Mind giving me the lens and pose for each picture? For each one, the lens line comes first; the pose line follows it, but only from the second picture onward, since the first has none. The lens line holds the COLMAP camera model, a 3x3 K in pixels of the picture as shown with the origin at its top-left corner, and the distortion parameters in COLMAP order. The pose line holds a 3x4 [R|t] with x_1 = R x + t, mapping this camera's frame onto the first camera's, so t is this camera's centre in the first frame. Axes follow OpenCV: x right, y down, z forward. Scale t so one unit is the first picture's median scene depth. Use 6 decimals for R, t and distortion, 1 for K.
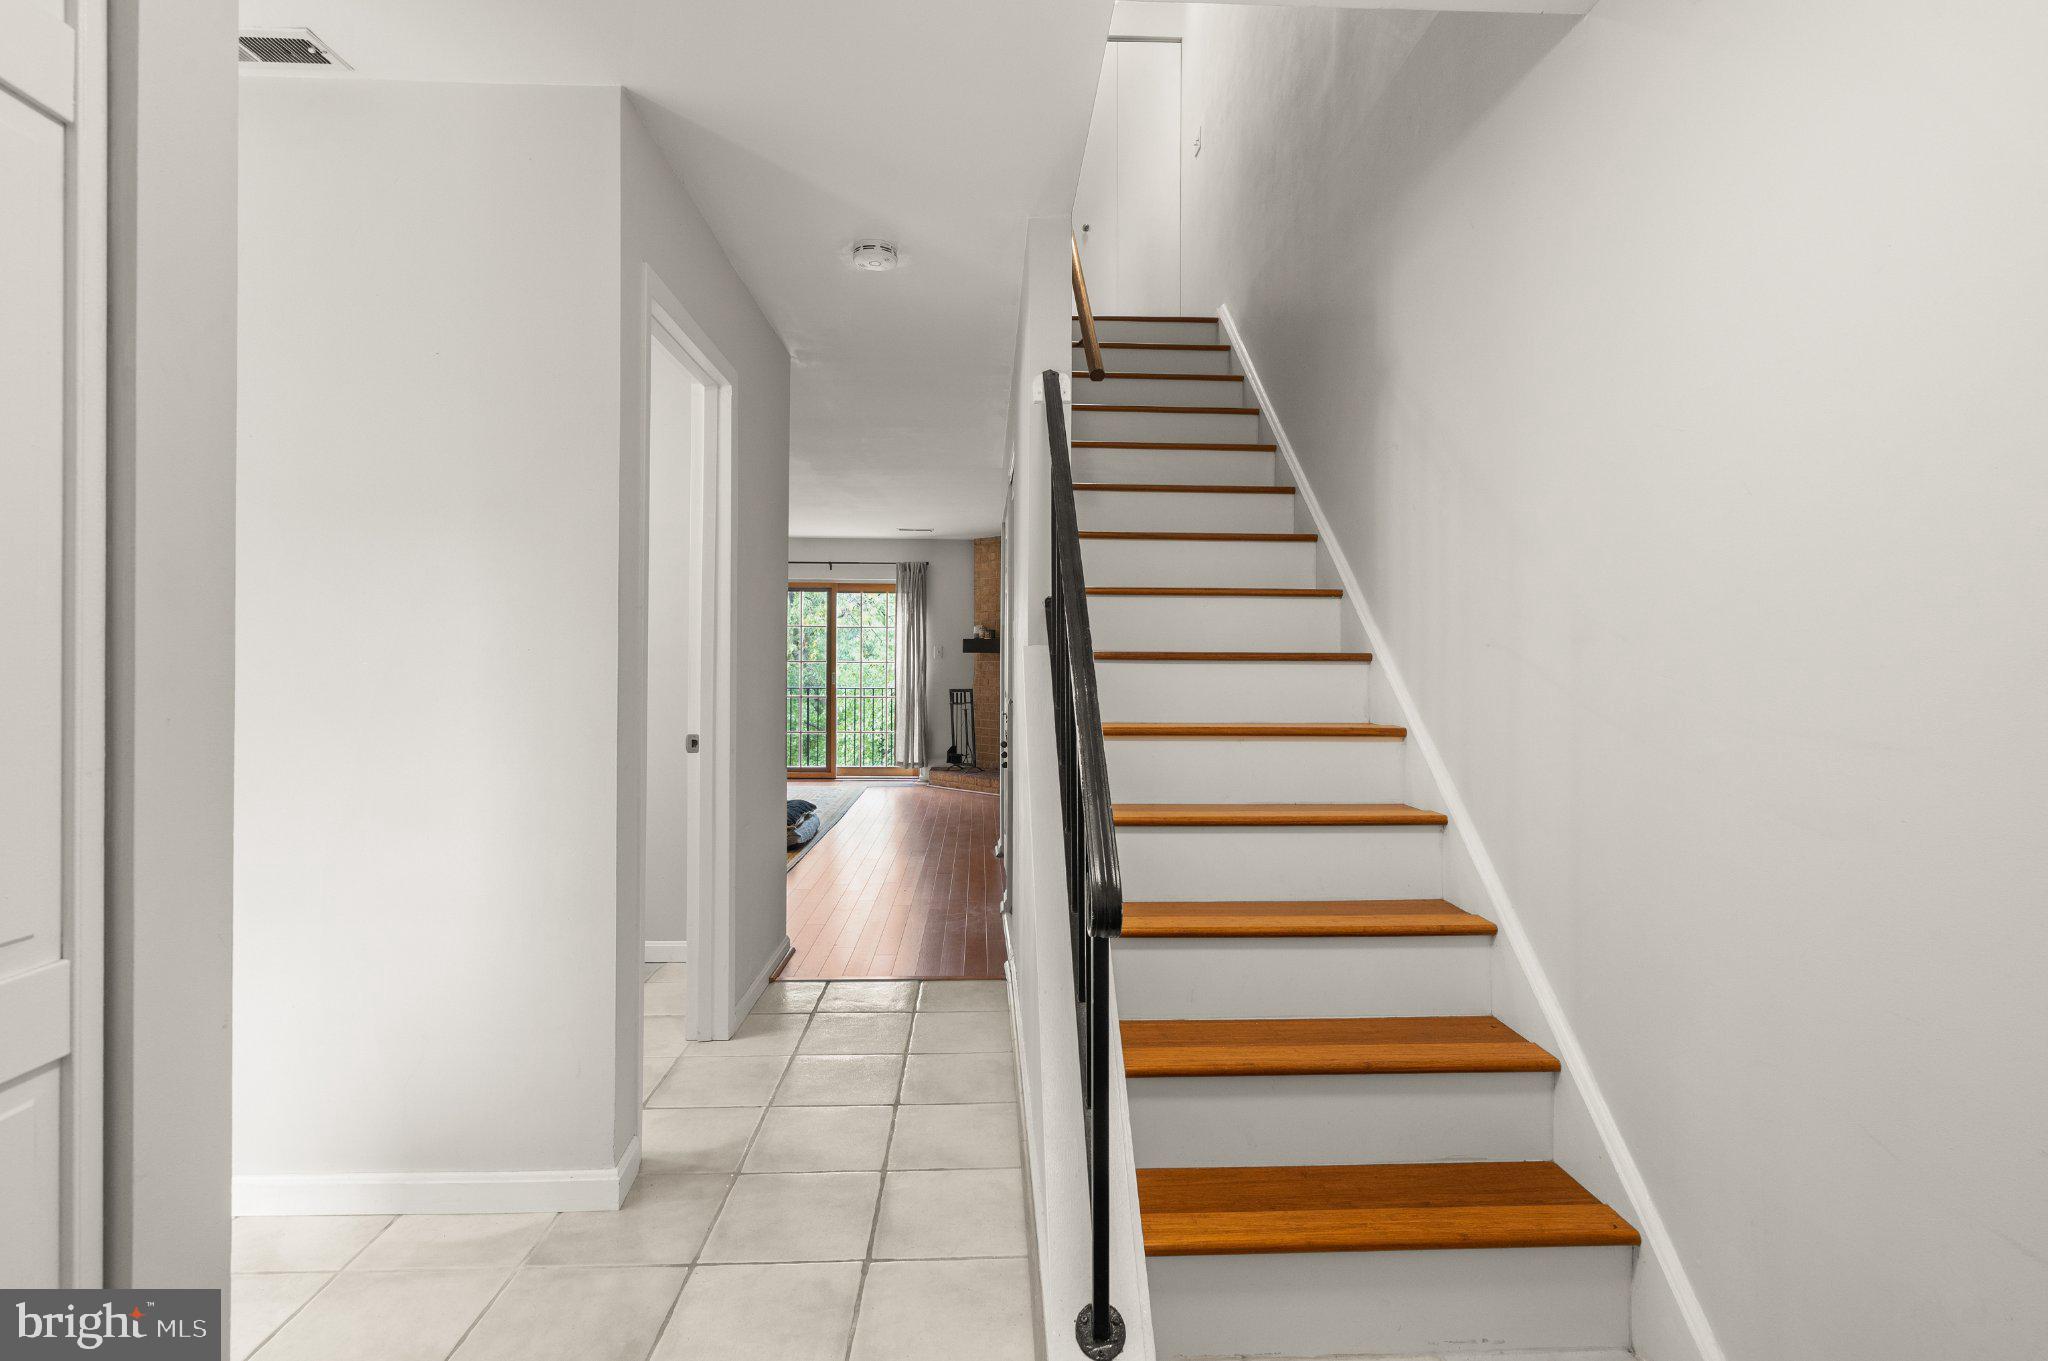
lens RADIAL K [[944.8, 0, 1029.0], [0, 944.8, 690.1], [0, 0, 1]] dist [-0.003210, -0.000160]
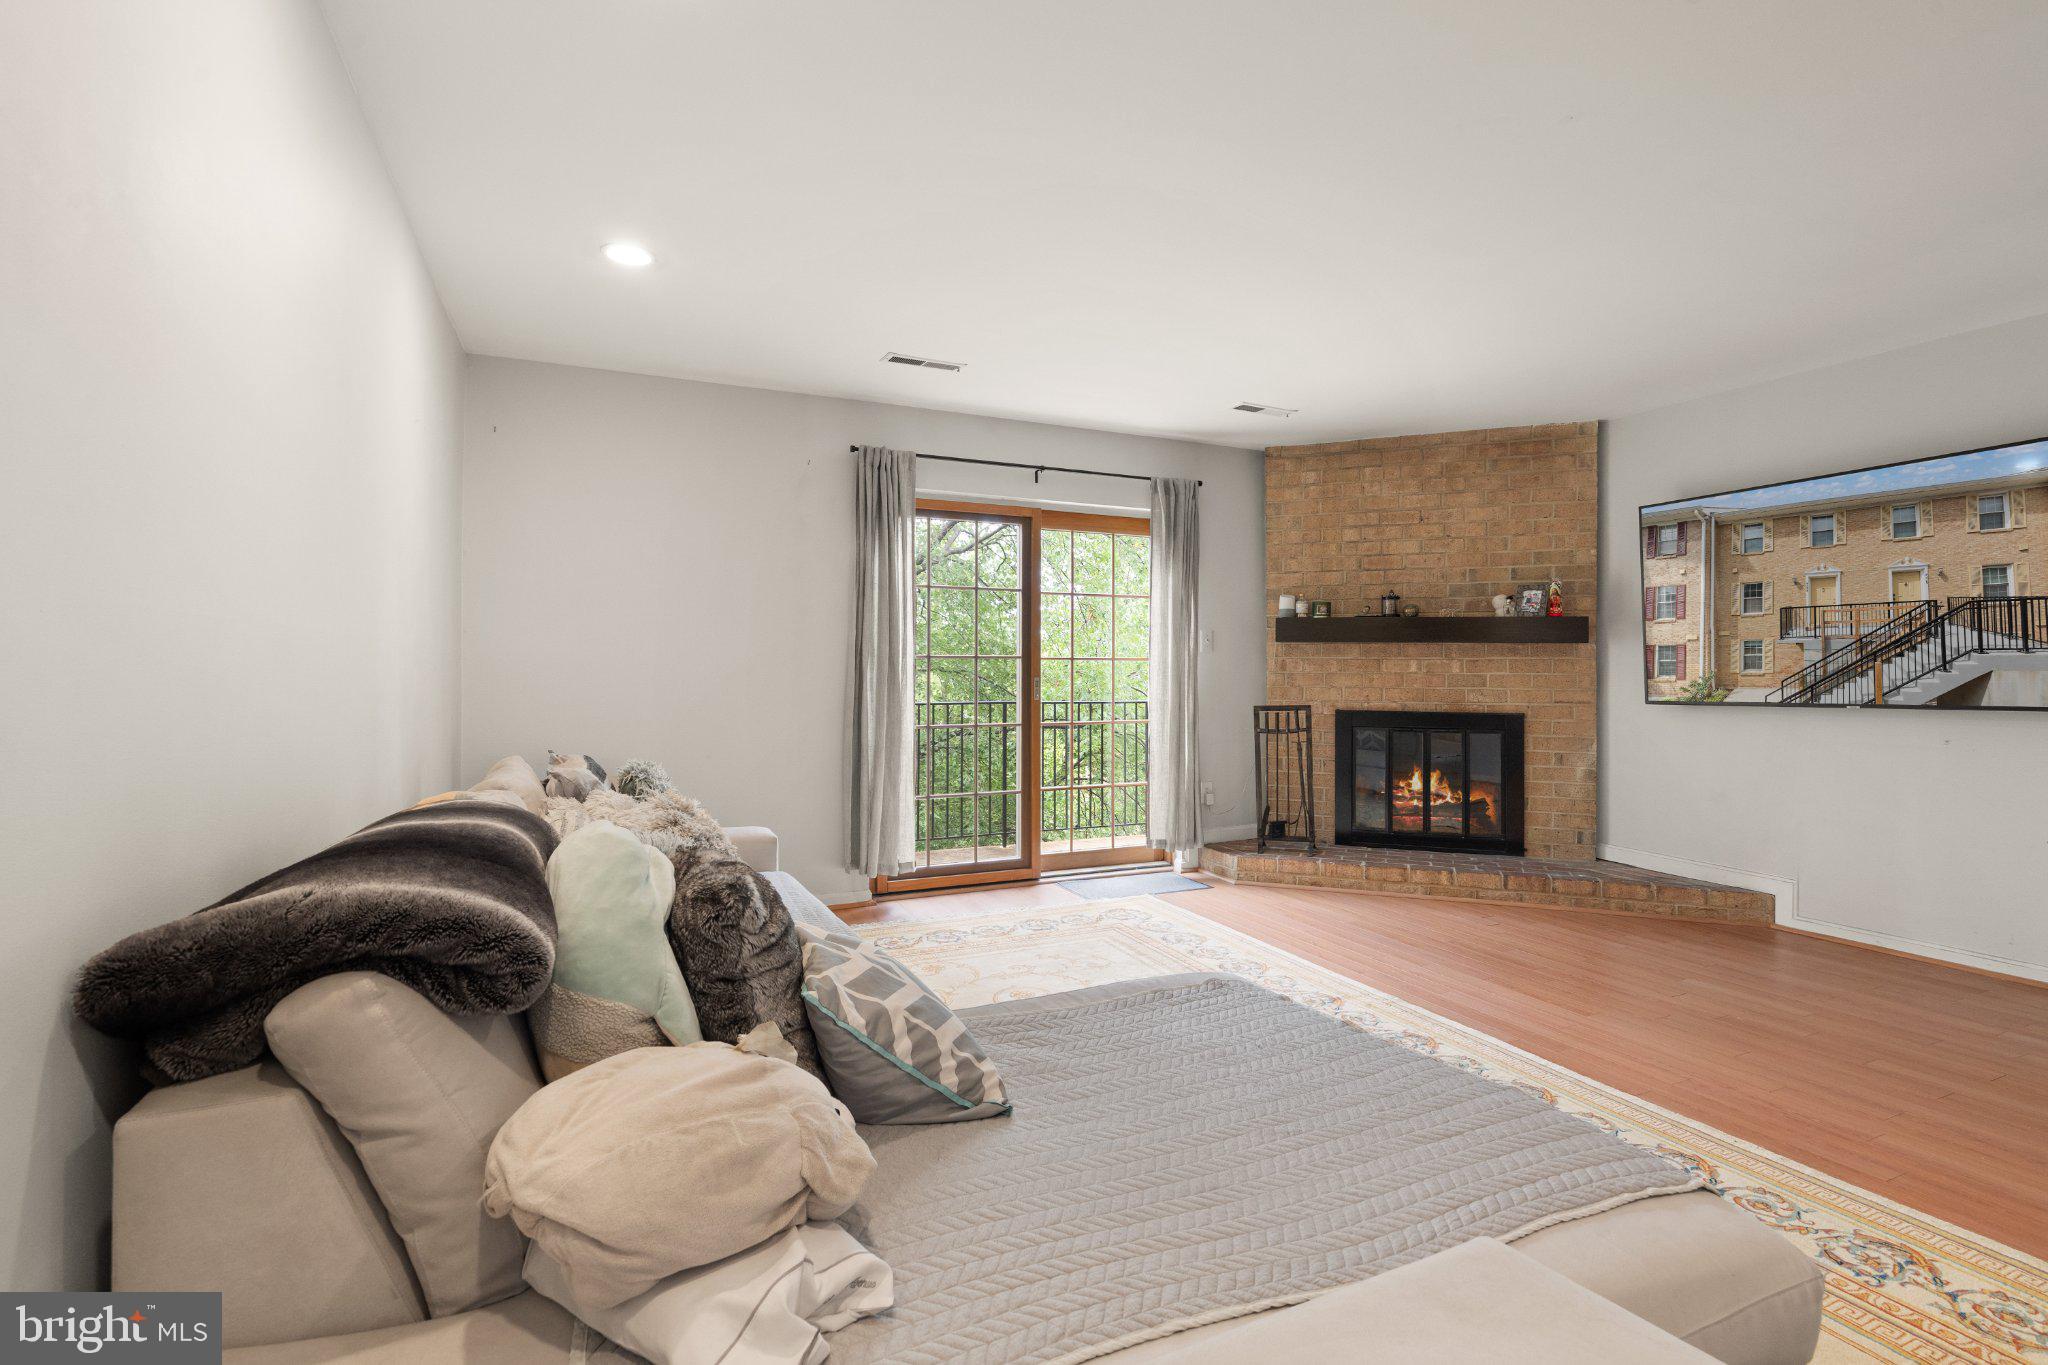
lens RADIAL K [[957.8, 0, 1039.6], [0, 957.8, 659.7], [0, 0, 1]] dist [0.003311, 0.000324]
pose [[0.923817, 0.001317, 0.382832, -0.431843], [0.010631, 0.999520, -0.029091, -0.013721], [-0.382687, 0.030945, 0.923360, 0.528708]]
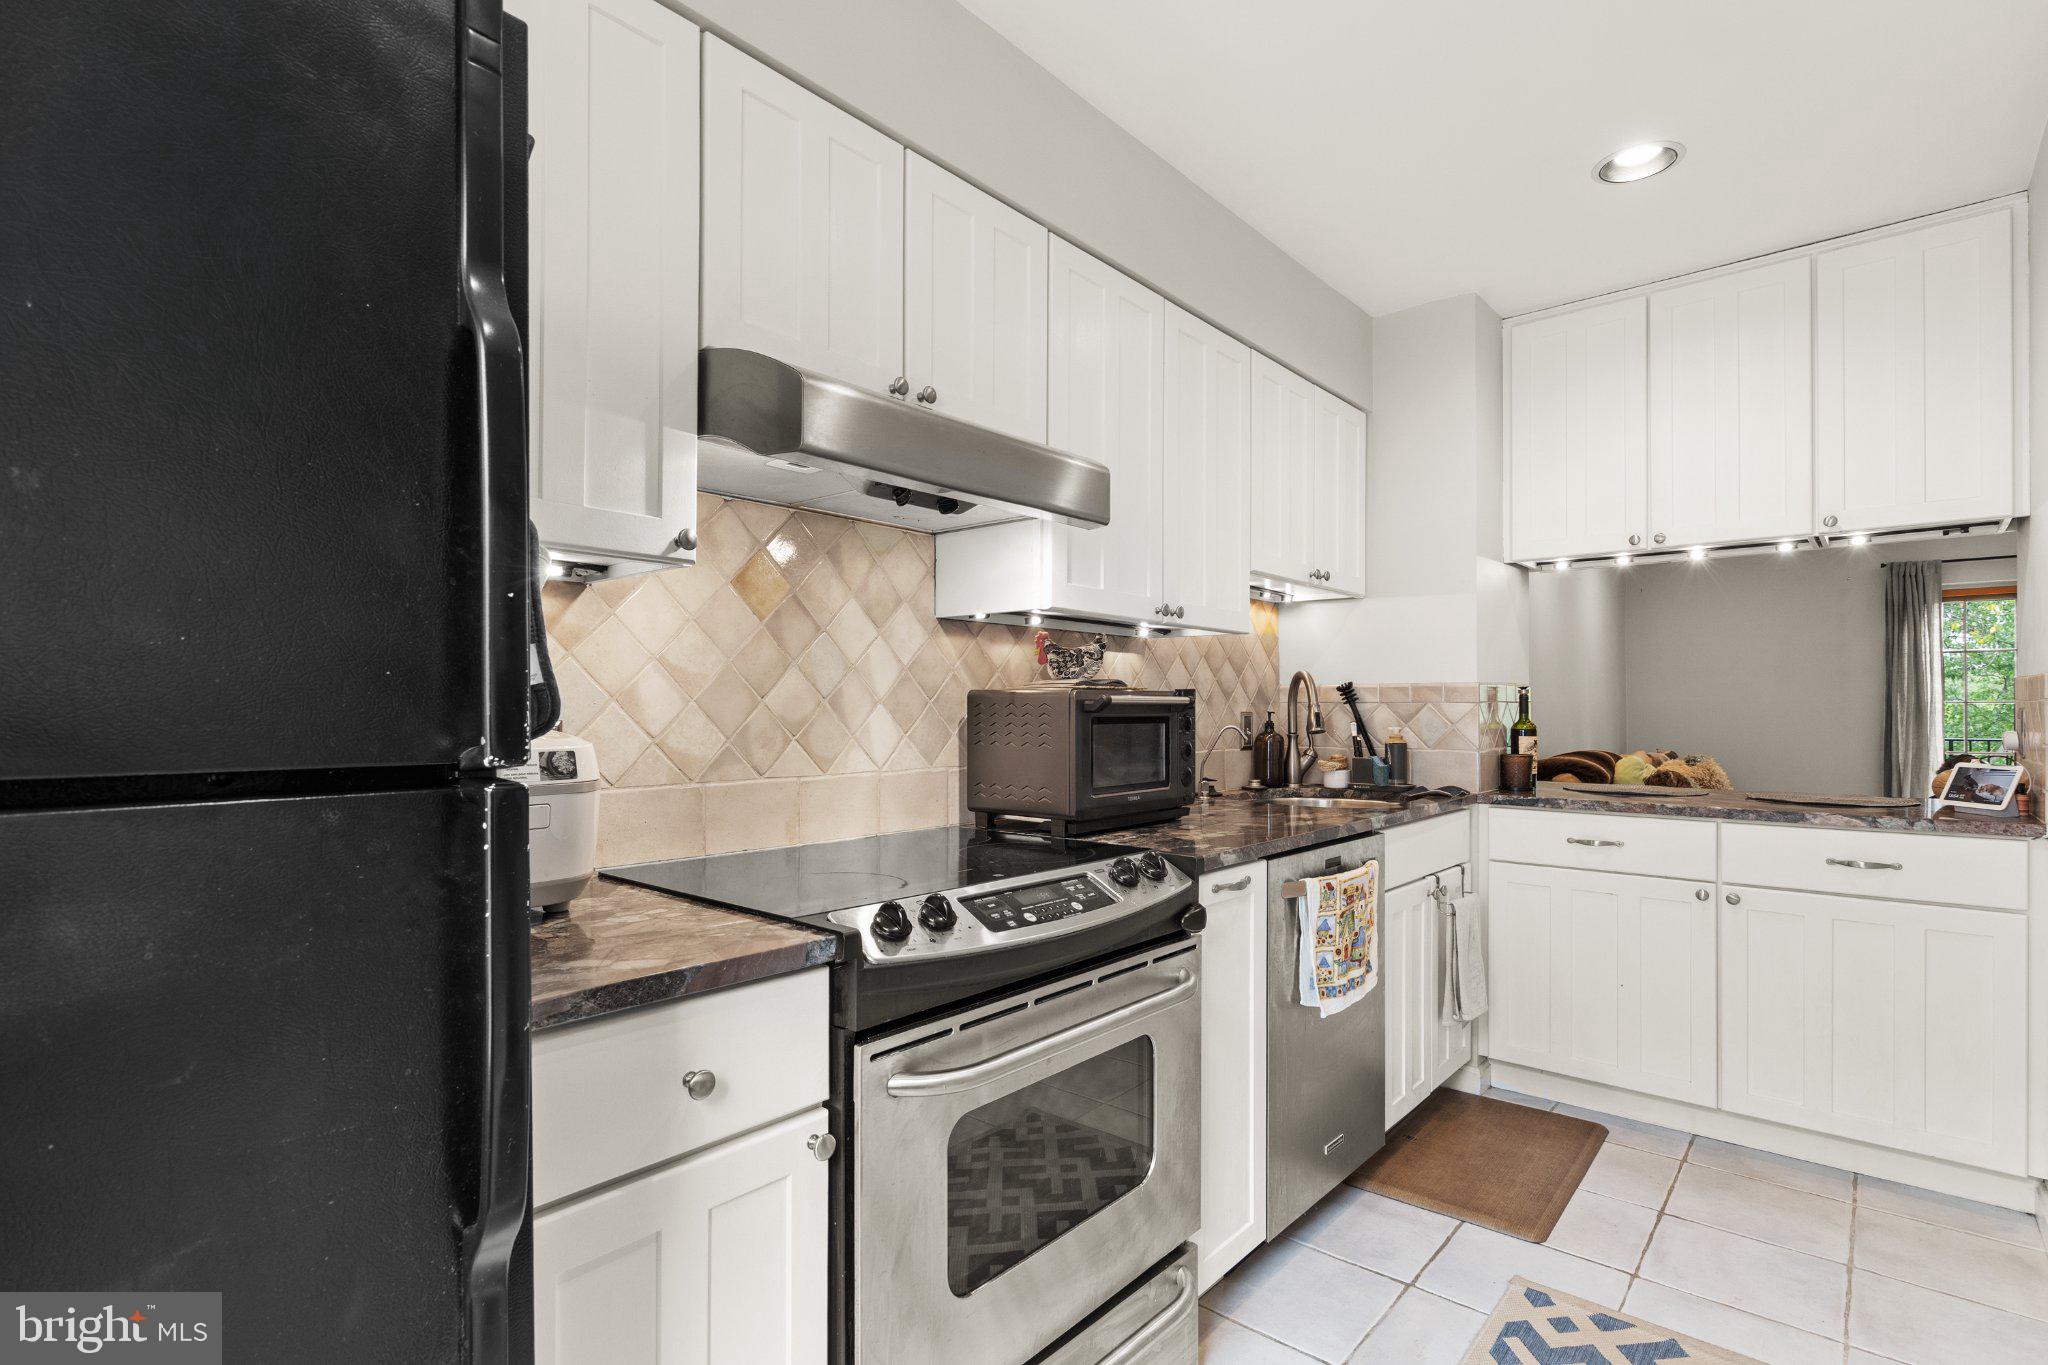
lens RADIAL K [[983.3, 0, 1017.3], [0, 983.3, 705.9], [0, 0, 1]] dist [-0.001121, 0.000609]
pose [[0.722627, -0.008695, -0.691184, -0.287585], [-0.011064, 0.999647, -0.024143, -0.002179], [0.691150, 0.025094, 0.722276, -0.011385]]
